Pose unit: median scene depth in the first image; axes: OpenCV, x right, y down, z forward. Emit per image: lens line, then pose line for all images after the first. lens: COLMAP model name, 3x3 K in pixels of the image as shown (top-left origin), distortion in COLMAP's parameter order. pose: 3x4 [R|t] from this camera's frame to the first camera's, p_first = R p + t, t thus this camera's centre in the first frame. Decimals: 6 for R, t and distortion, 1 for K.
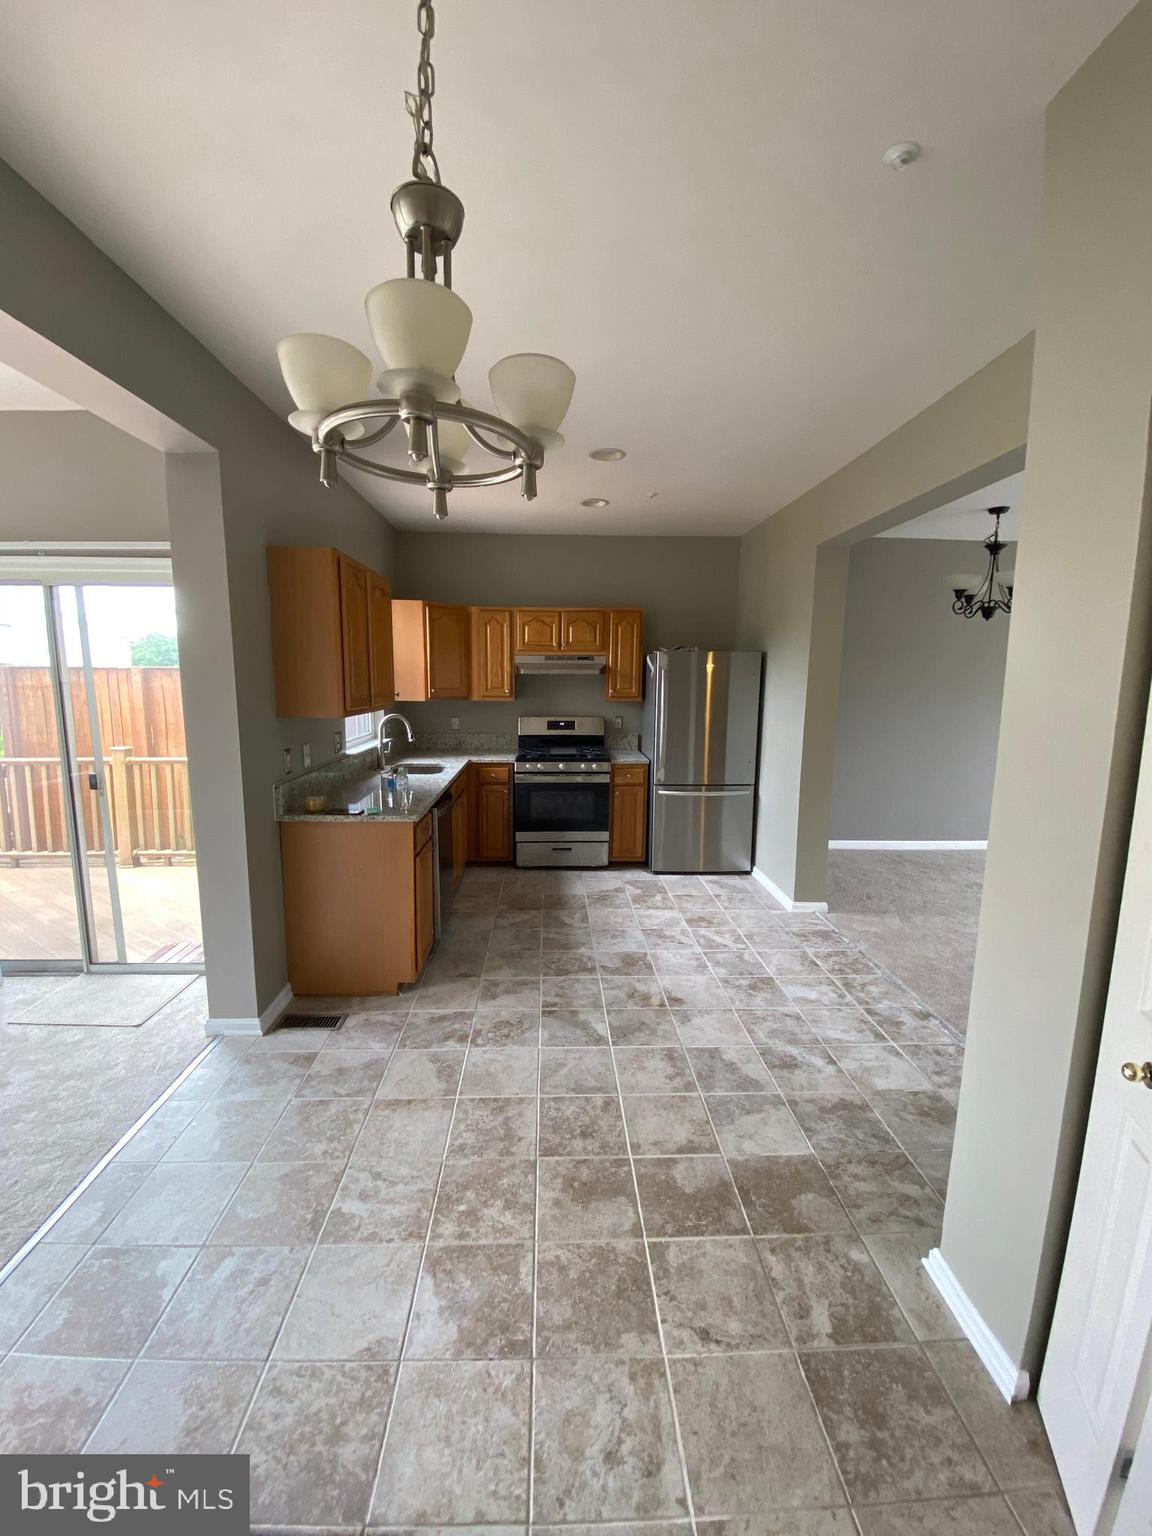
lens RADIAL K [[619.1, 0, 566.2], [0, 619.1, 762.4], [0, 0, 1]] dist [0.051524, -0.025852]
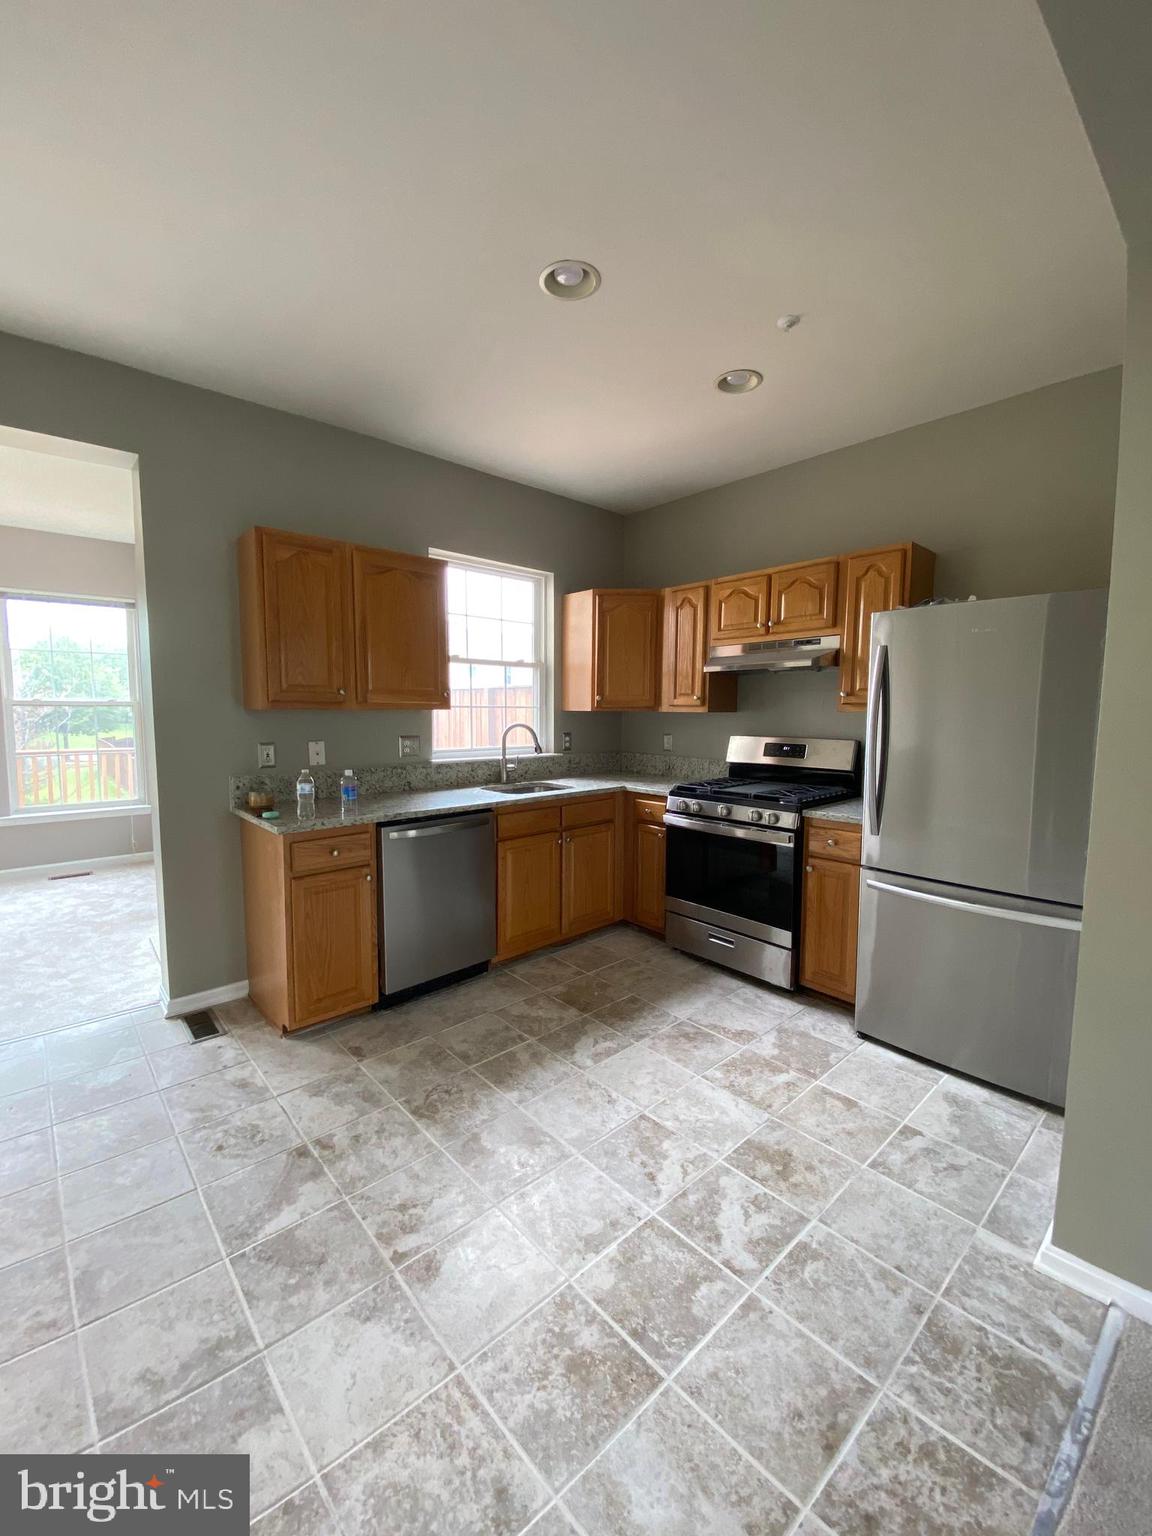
lens RADIAL K [[624.7, 0, 568.1], [0, 624.7, 761.3], [0, 0, 1]] dist [0.032199, -0.025073]
pose [[0.636792, 0.058328, -0.768826, 0.633023], [-0.107256, 0.994141, -0.013415, -0.029084], [0.763539, 0.091004, 0.639317, 0.748230]]
